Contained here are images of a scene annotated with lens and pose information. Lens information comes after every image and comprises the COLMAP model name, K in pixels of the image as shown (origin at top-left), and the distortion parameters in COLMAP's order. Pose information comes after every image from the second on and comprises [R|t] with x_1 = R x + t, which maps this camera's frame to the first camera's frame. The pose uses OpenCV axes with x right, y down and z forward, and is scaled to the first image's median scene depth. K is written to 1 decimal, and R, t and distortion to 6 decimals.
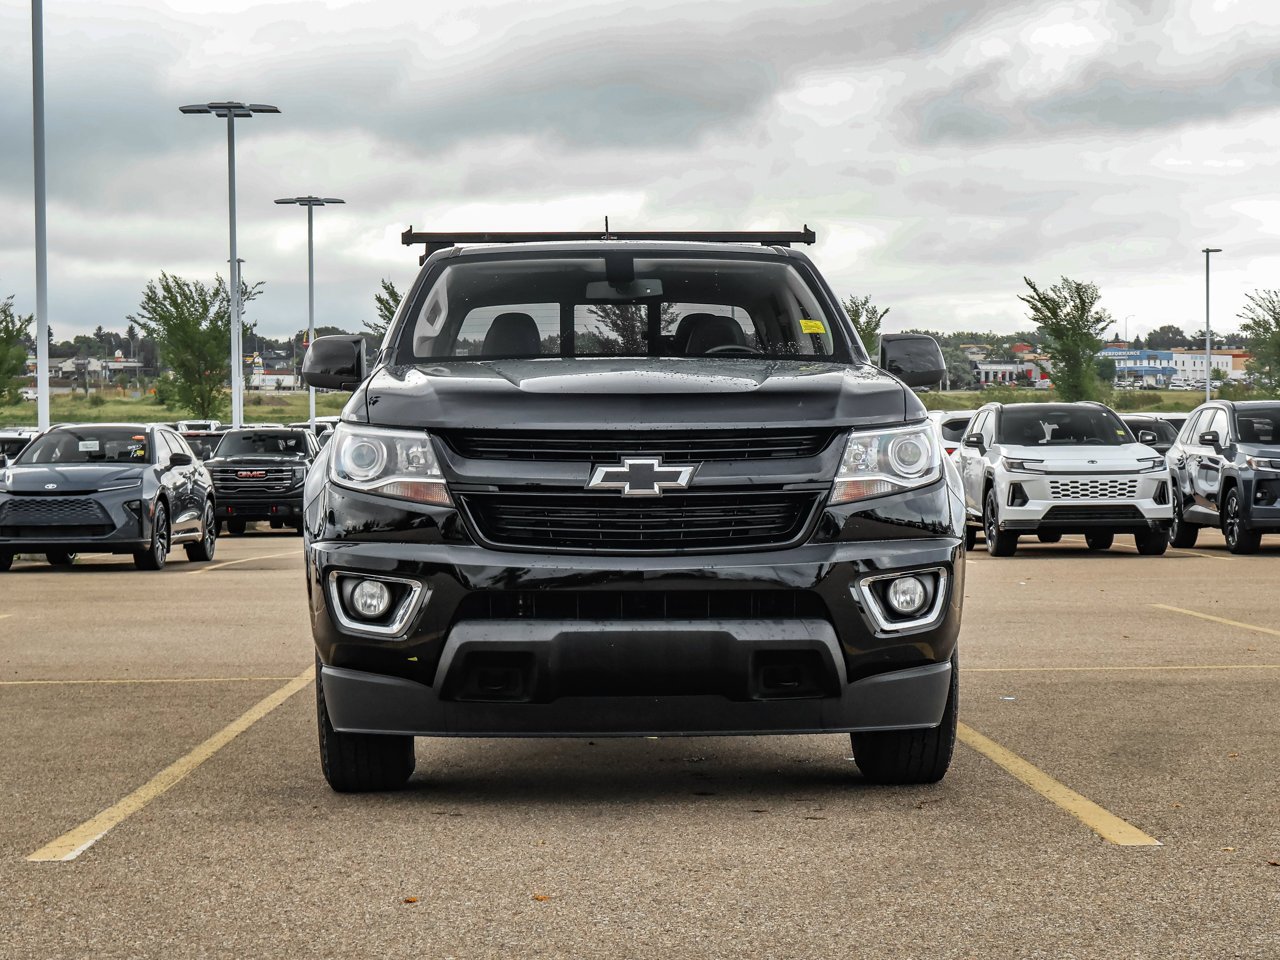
lens RADIAL K [[2463.7, 0, 640.0], [0, 2463.7, 480.0], [0, 0, 1]] dist [-0.033775, -0.006978]
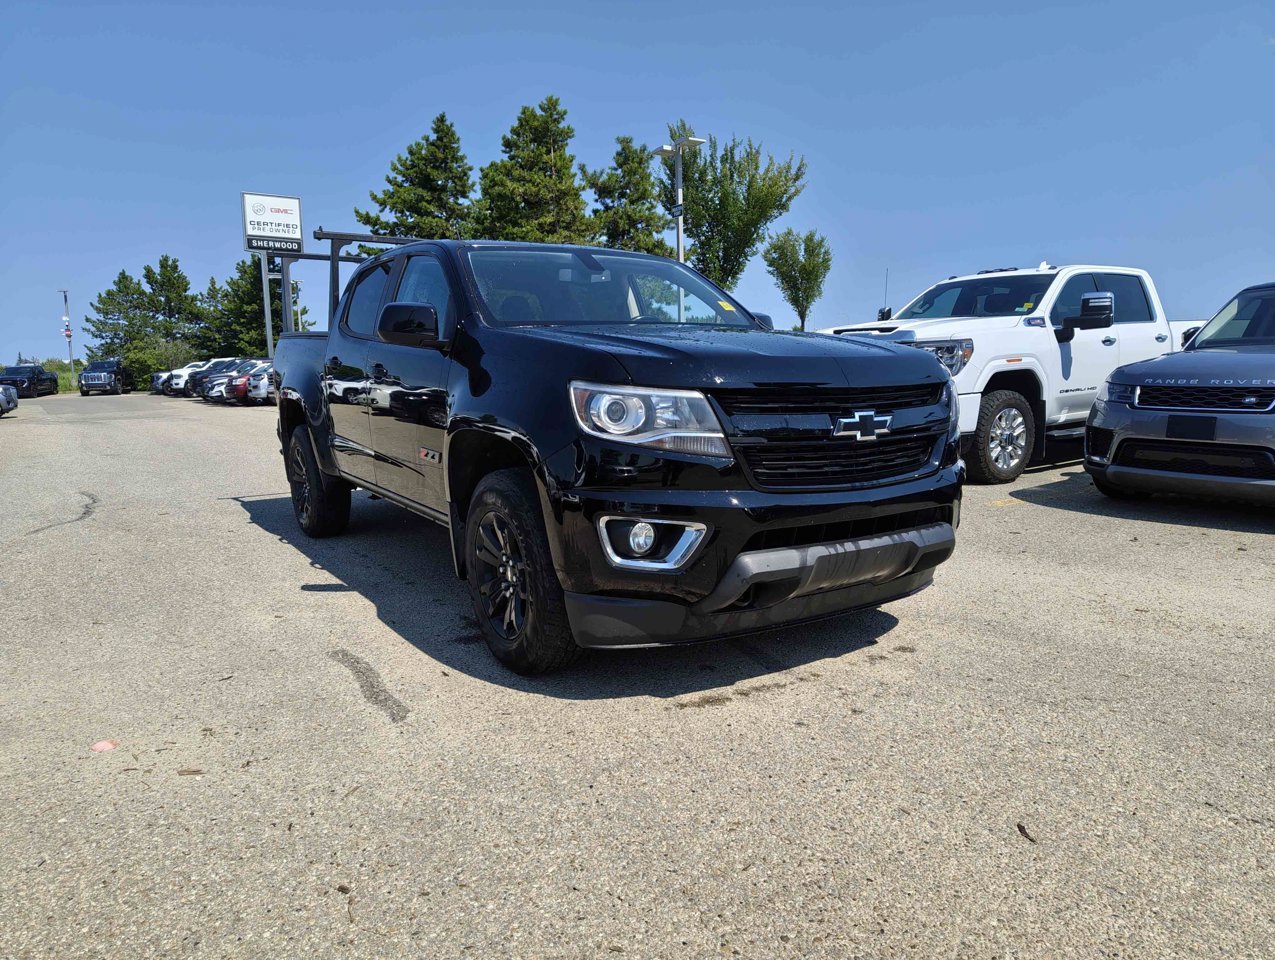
lens RADIAL K [[888.0, 0, 641.0], [0, 888.0, 494.0], [0, 0, 1]] dist [0.027472, -0.028360]
pose [[0.845433, -0.080059, 0.528047, -0.323544], [0.004708, 0.989780, 0.142526, -0.030561], [-0.534061, -0.118010, 0.837169, 0.660719]]
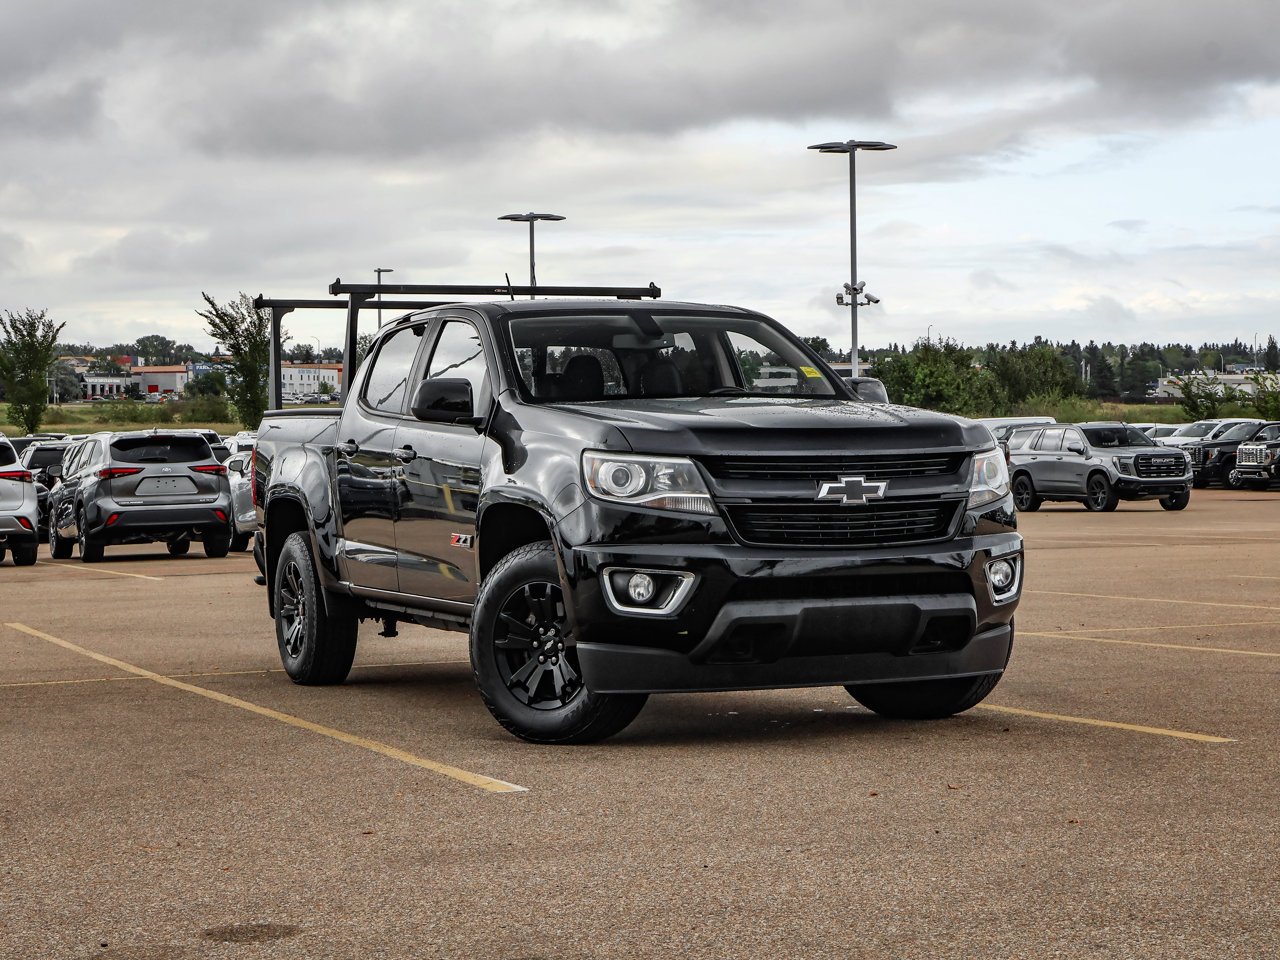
lens RADIAL K [[2542.7, 0, 640.0], [0, 2542.7, 480.0], [0, 0, 1]] dist [-0.009148, -0.080961]
pose [[0.923847, -0.010605, 0.382614, -0.615720], [0.012722, 0.999915, -0.003004, -0.004058], [-0.382550, 0.007643, 0.923903, -0.225378]]
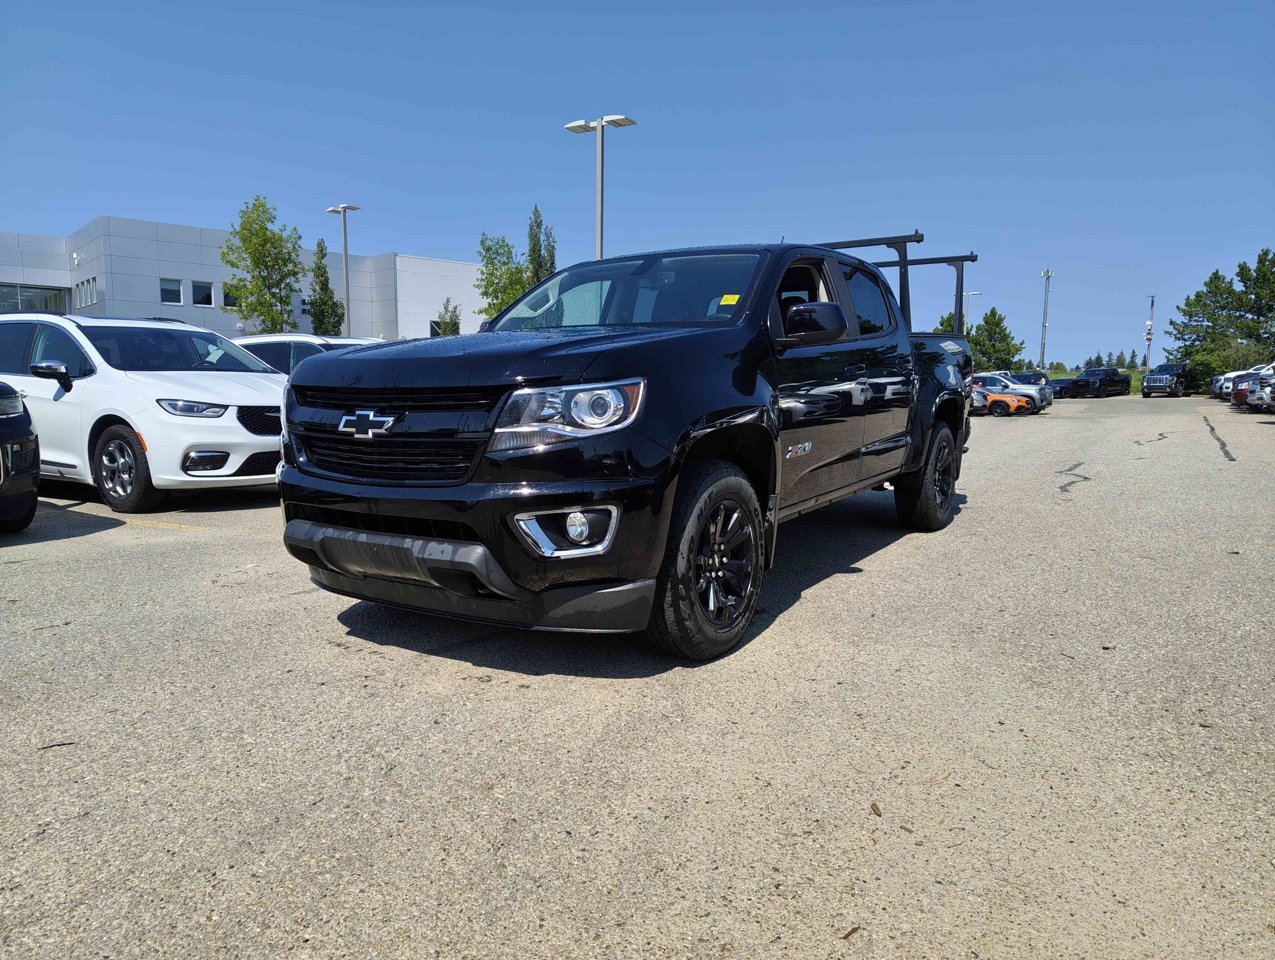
lens RADIAL K [[888.0, 0, 641.0], [0, 888.0, 494.0], [0, 0, 1]] dist [0.027472, -0.028360]
pose [[0.836929, 0.072629, -0.542471, 0.368151], [0.001852, 0.990775, 0.135507, -0.027265], [0.547308, -0.114414, 0.829074, 0.665665]]
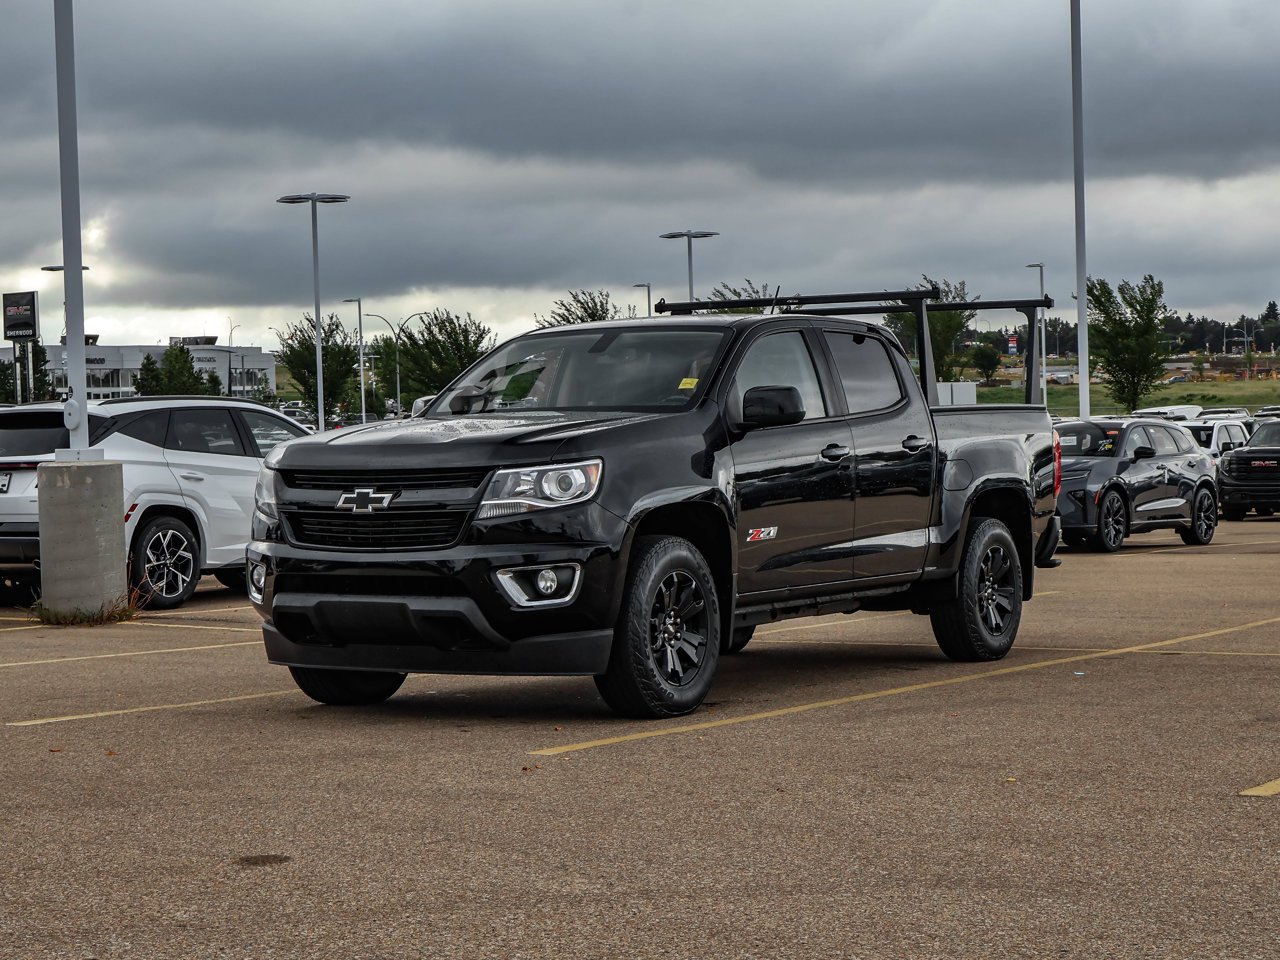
lens RADIAL K [[2463.7, 0, 640.0], [0, 2463.7, 480.0], [0, 0, 1]] dist [-0.033775, -0.006978]
pose [[0.844472, -0.002327, -0.535595, 0.930199], [0.007015, 0.999953, 0.006715, -0.022290], [0.535555, -0.009427, 0.844448, -0.187085]]
